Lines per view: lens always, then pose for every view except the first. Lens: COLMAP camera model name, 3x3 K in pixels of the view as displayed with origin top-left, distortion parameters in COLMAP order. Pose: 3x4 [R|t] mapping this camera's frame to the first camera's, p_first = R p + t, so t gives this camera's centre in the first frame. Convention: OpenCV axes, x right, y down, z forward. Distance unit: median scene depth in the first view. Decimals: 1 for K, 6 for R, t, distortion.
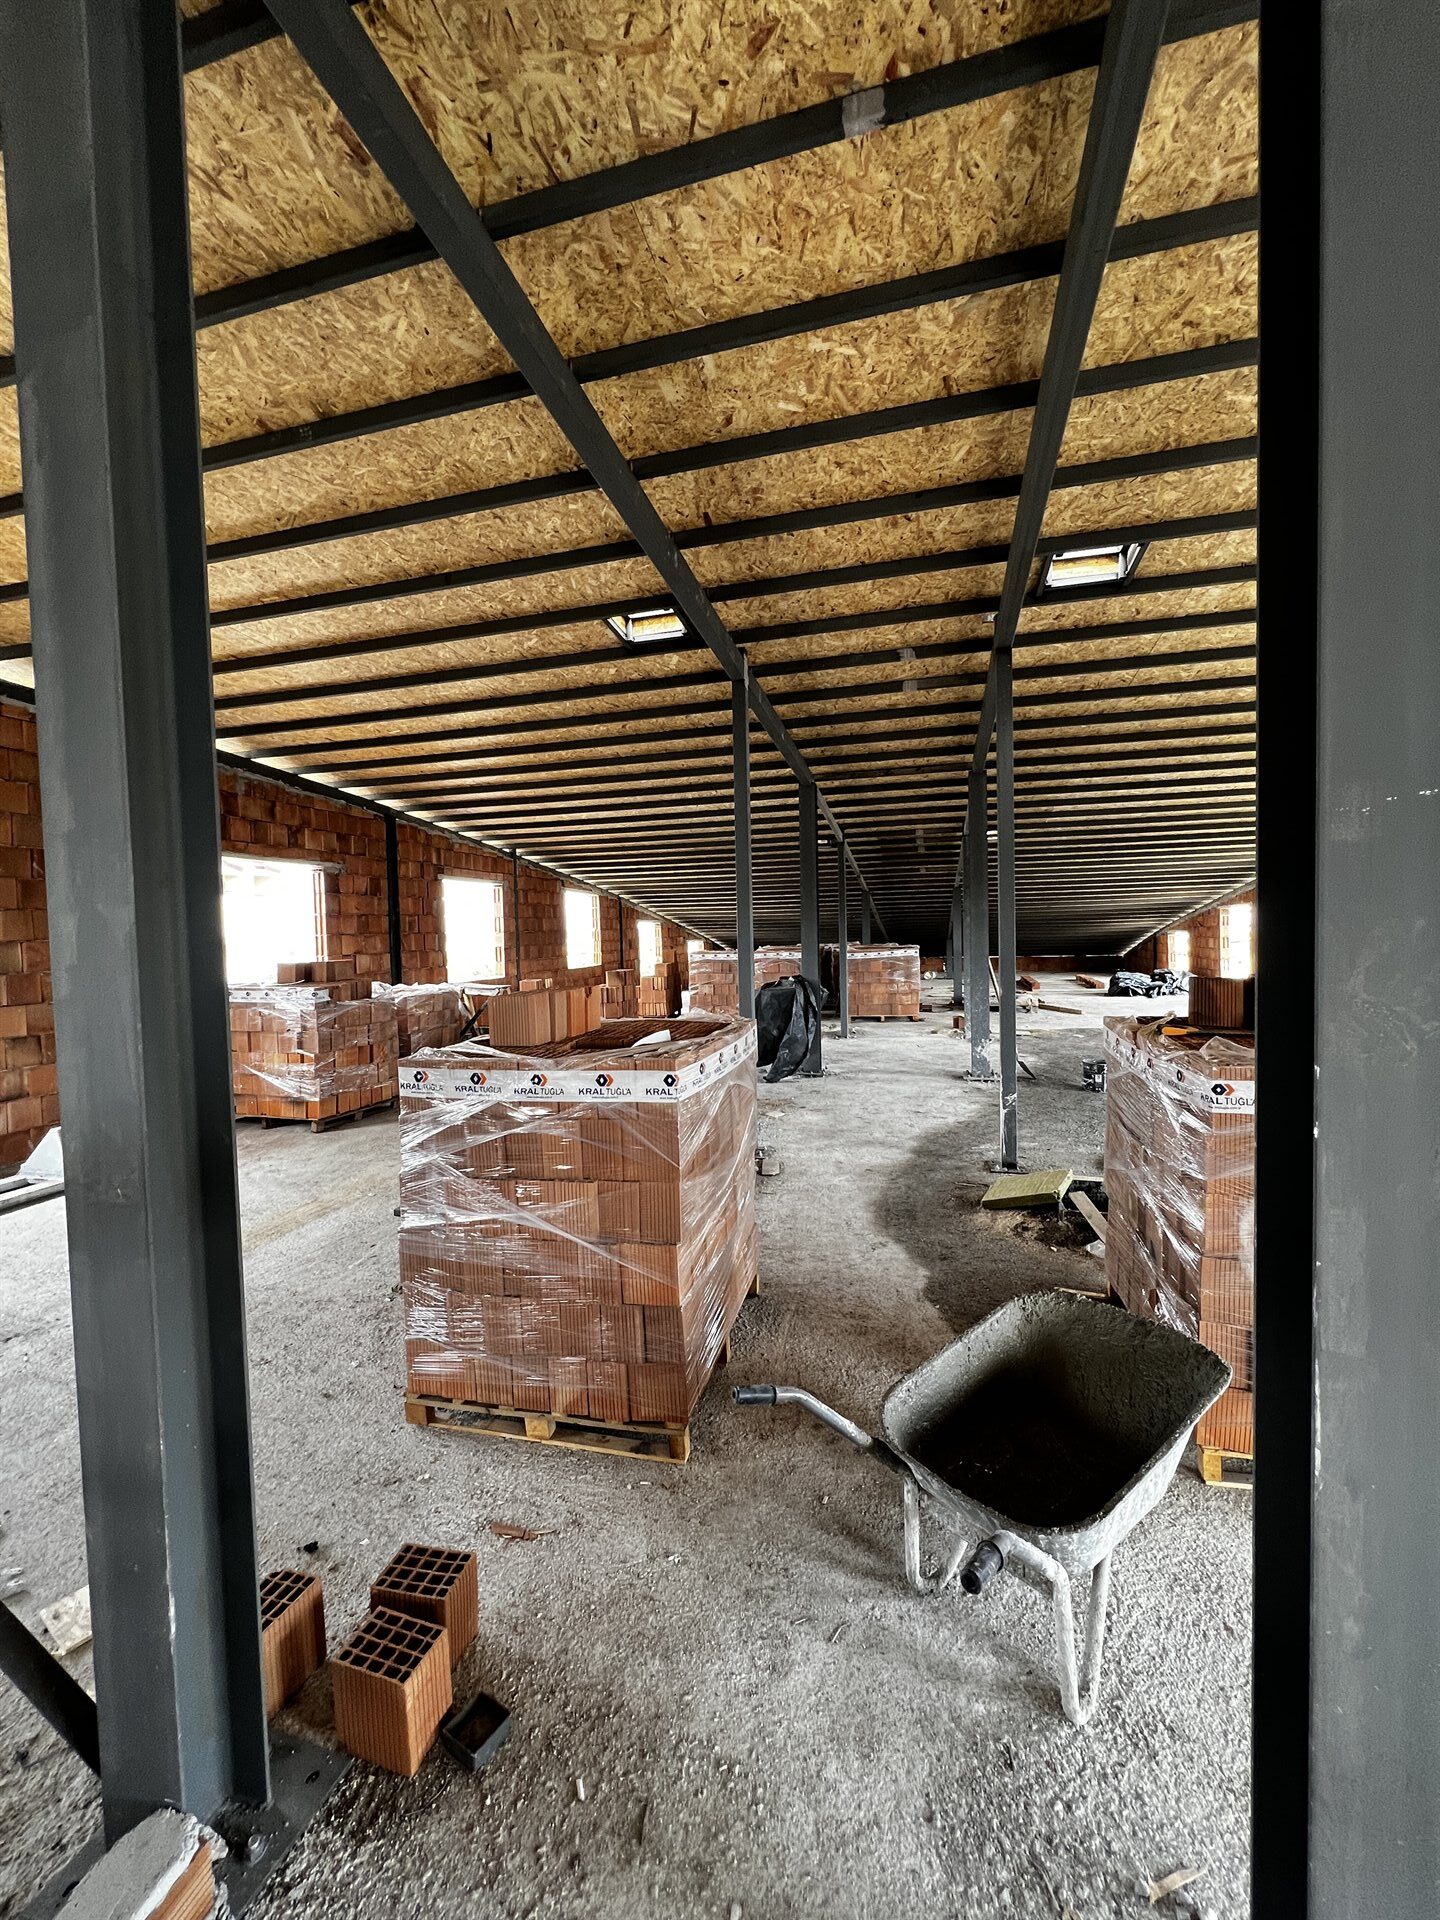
lens RADIAL K [[763.1, 0, 717.7], [0, 763.1, 950.4], [0, 0, 1]] dist [-0.001229, -0.000108]
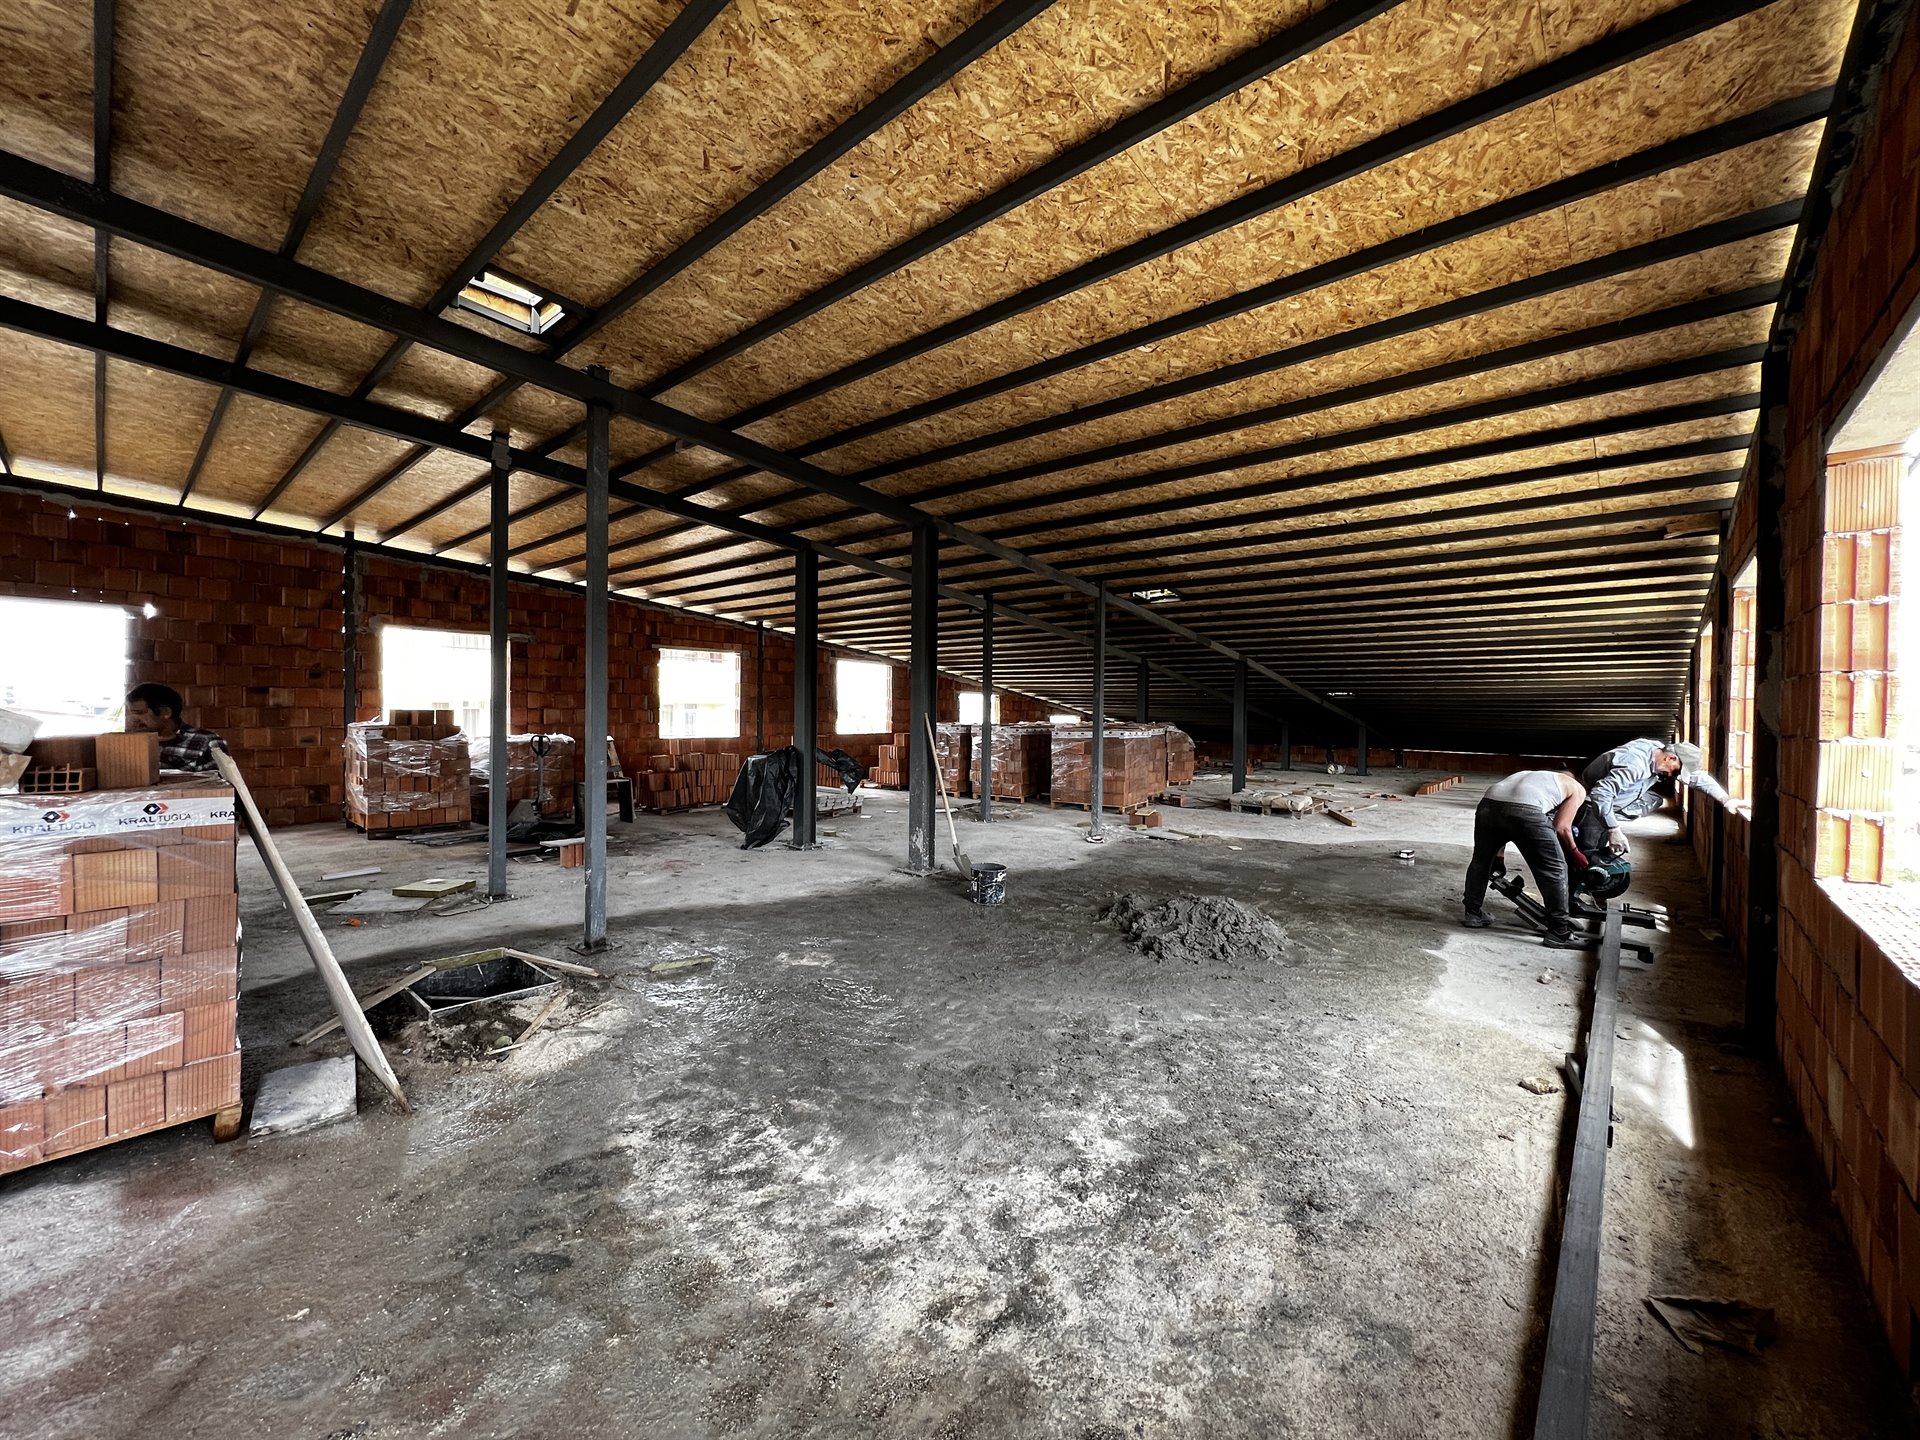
lens RADIAL K [[763.1, 0, 958.8], [0, 763.1, 715.3], [0, 0, 1]] dist [-0.001229, -0.000108]
pose [[0.897577, 0.043374, -0.438718, 0.619586], [-0.047543, 0.998868, 0.001485, -0.015212], [0.438286, 0.019525, 0.898623, 0.173117]]
